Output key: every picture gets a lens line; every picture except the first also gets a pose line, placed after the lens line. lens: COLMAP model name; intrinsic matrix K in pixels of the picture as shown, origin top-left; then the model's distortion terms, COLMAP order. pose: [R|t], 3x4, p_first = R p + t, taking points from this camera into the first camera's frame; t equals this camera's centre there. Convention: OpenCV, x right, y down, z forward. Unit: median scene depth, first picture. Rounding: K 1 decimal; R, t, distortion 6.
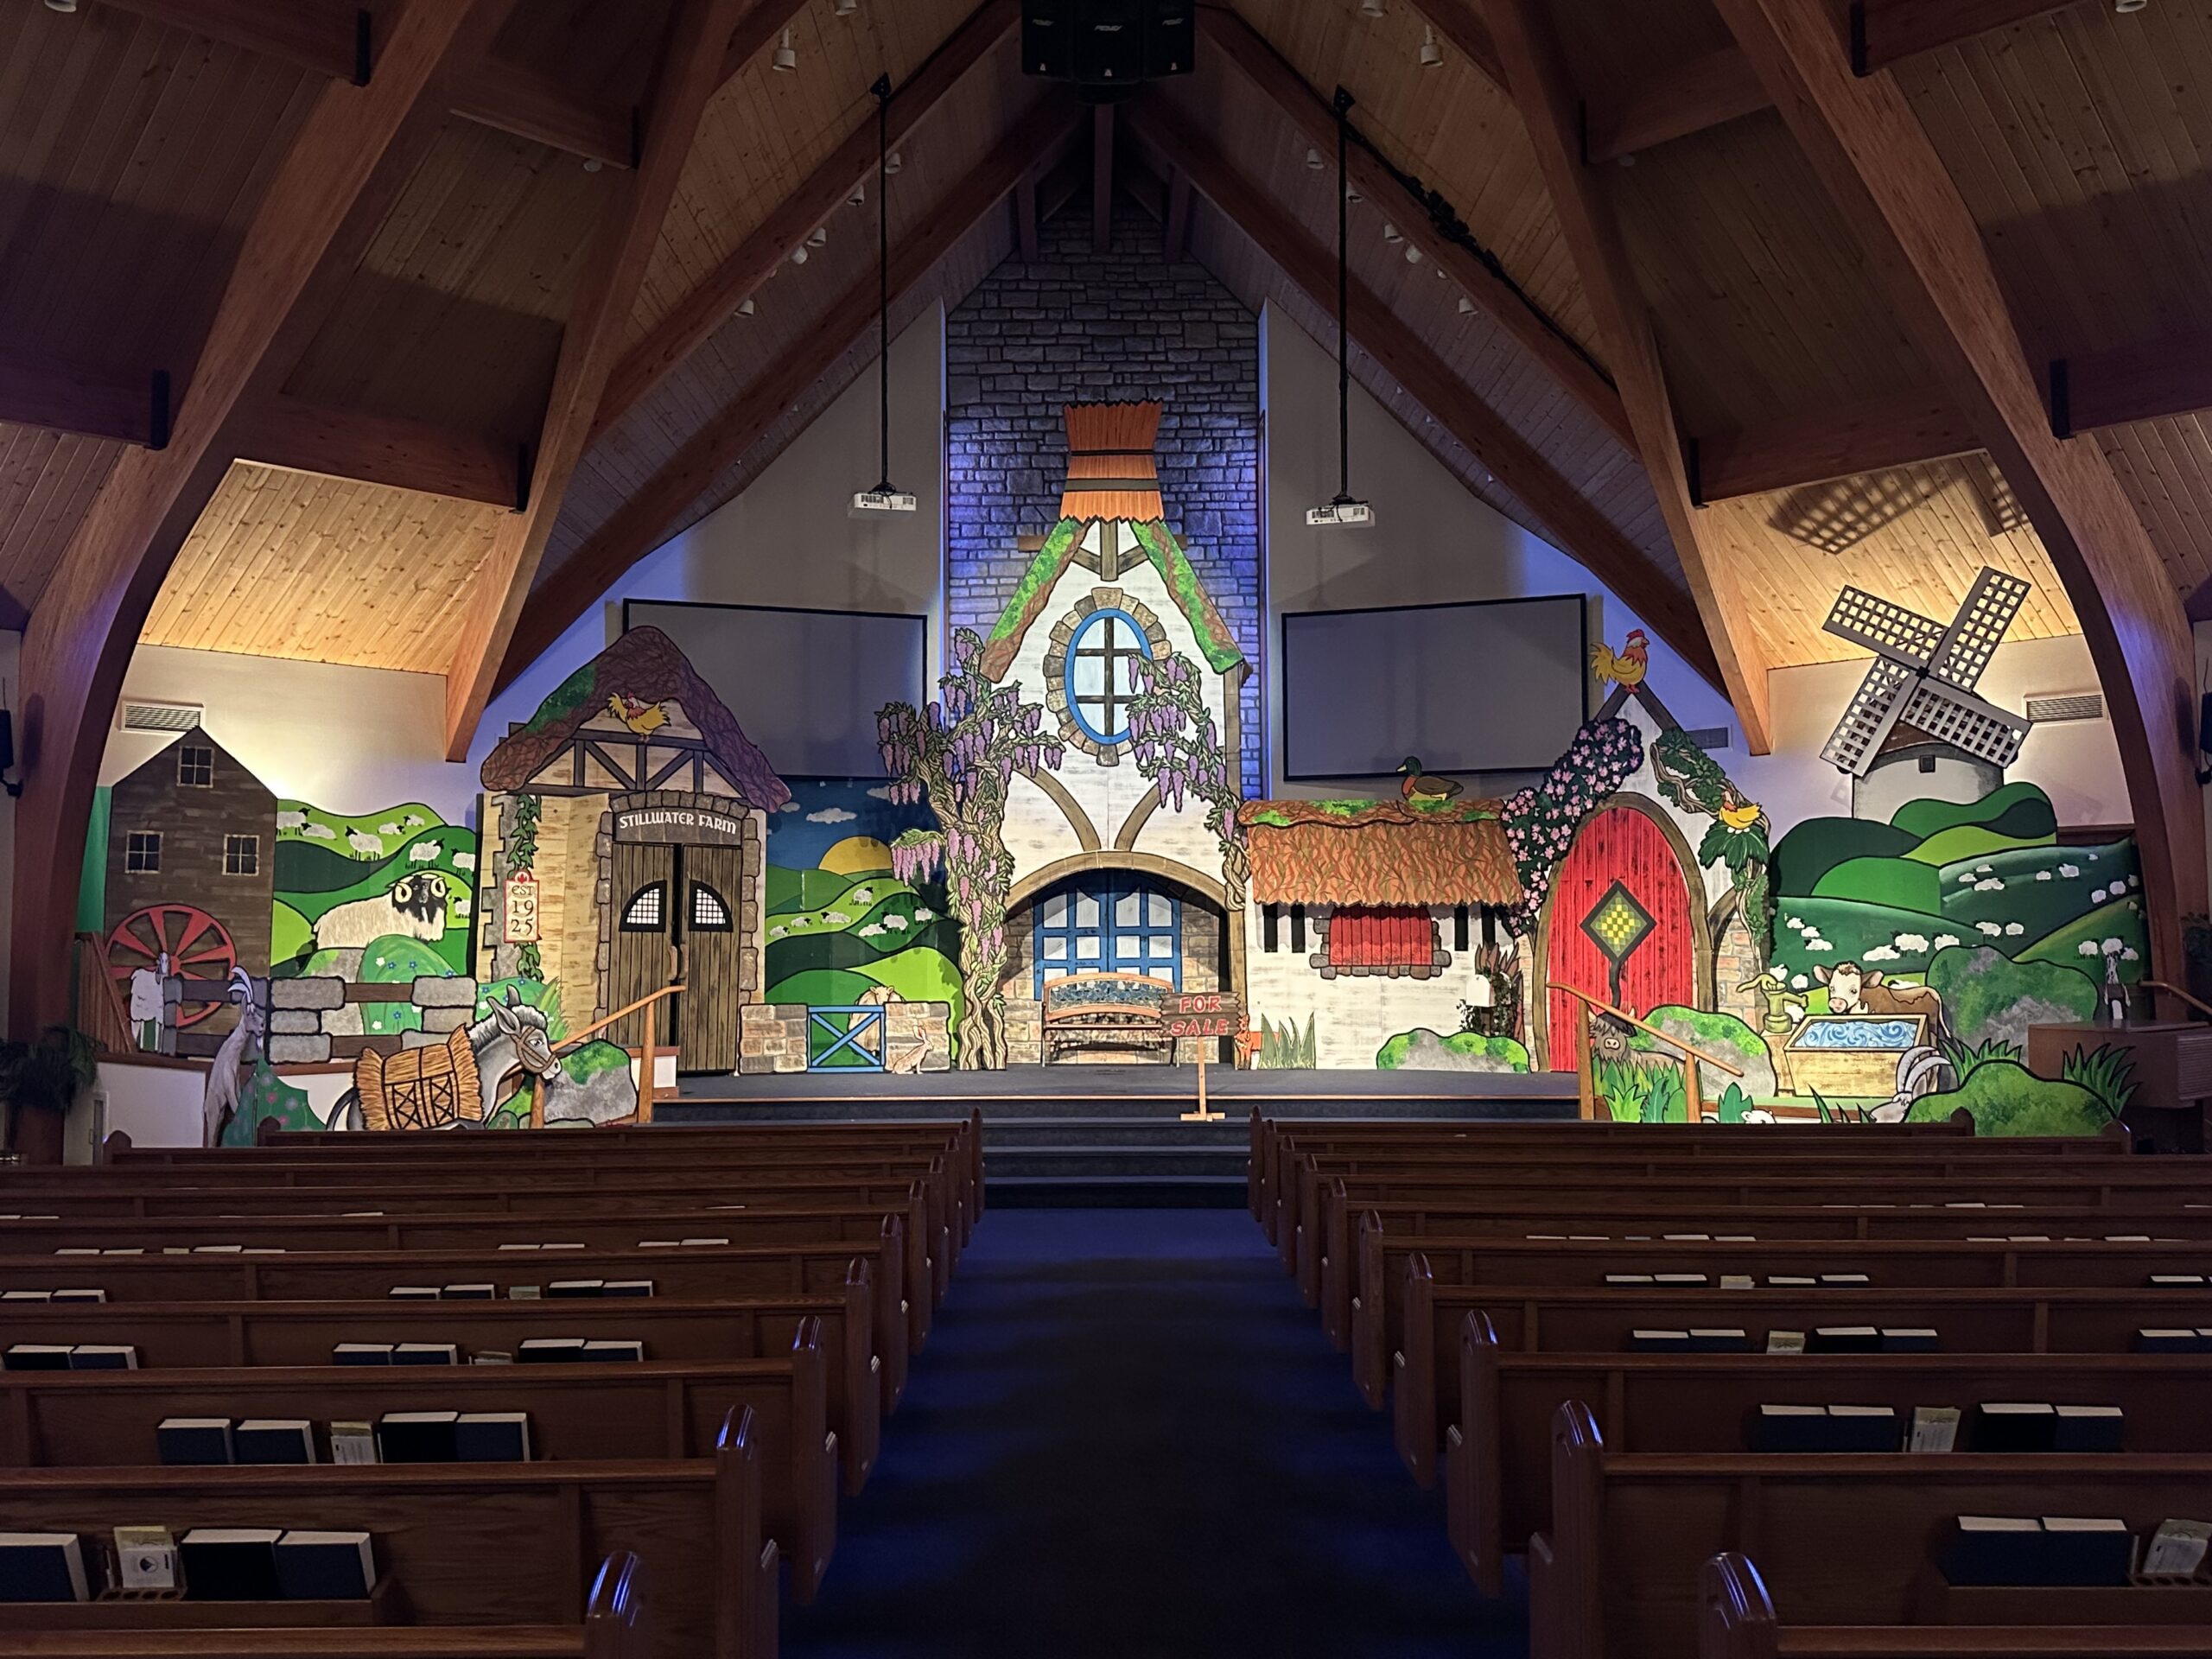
lens RADIAL K [[1994.1, 0, 1106.8], [0, 1994.1, 827.2], [0, 0, 1]] dist [0.009846, 0.003375]
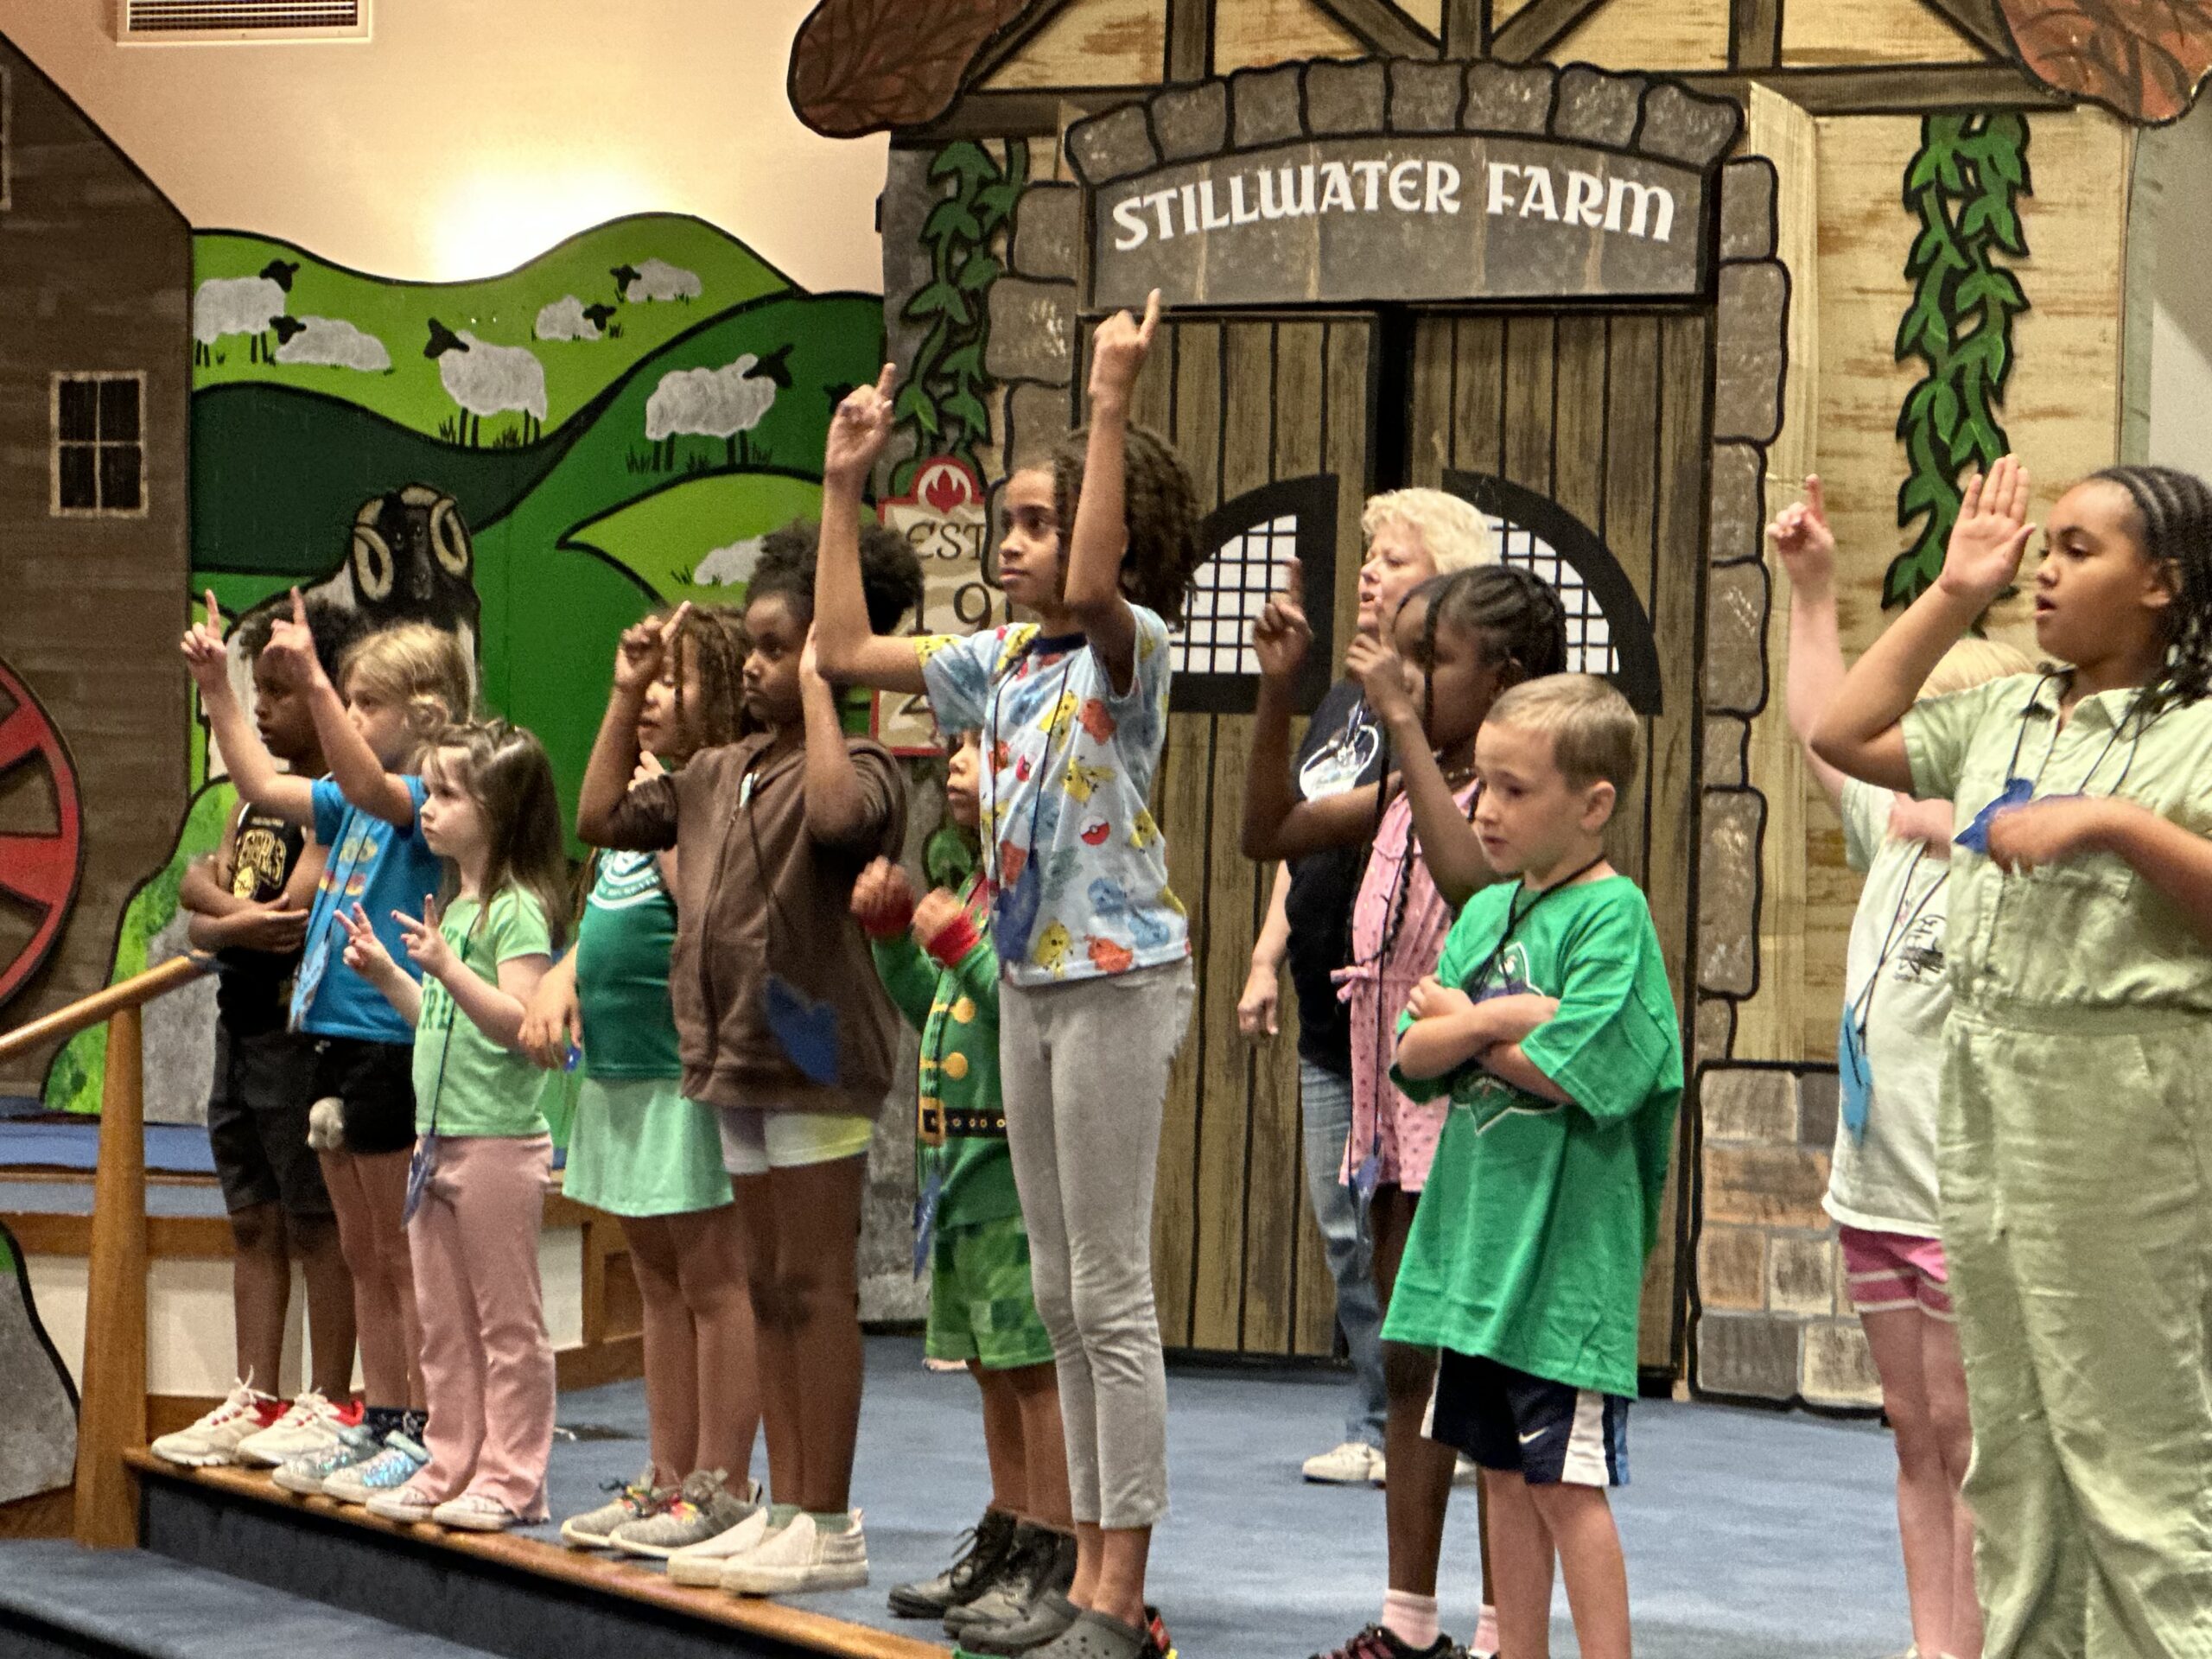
lens RADIAL K [[6306.7, 0, 1106.2], [0, 6306.7, 828.6], [0, 0, 1]] dist [-0.002061, 0.000000]
pose [[0.439771, 0.006734, -0.898085, 0.385963], [0.041659, 0.998743, 0.027888, 0.044829], [0.897143, -0.049677, 0.438938, 0.672854]]
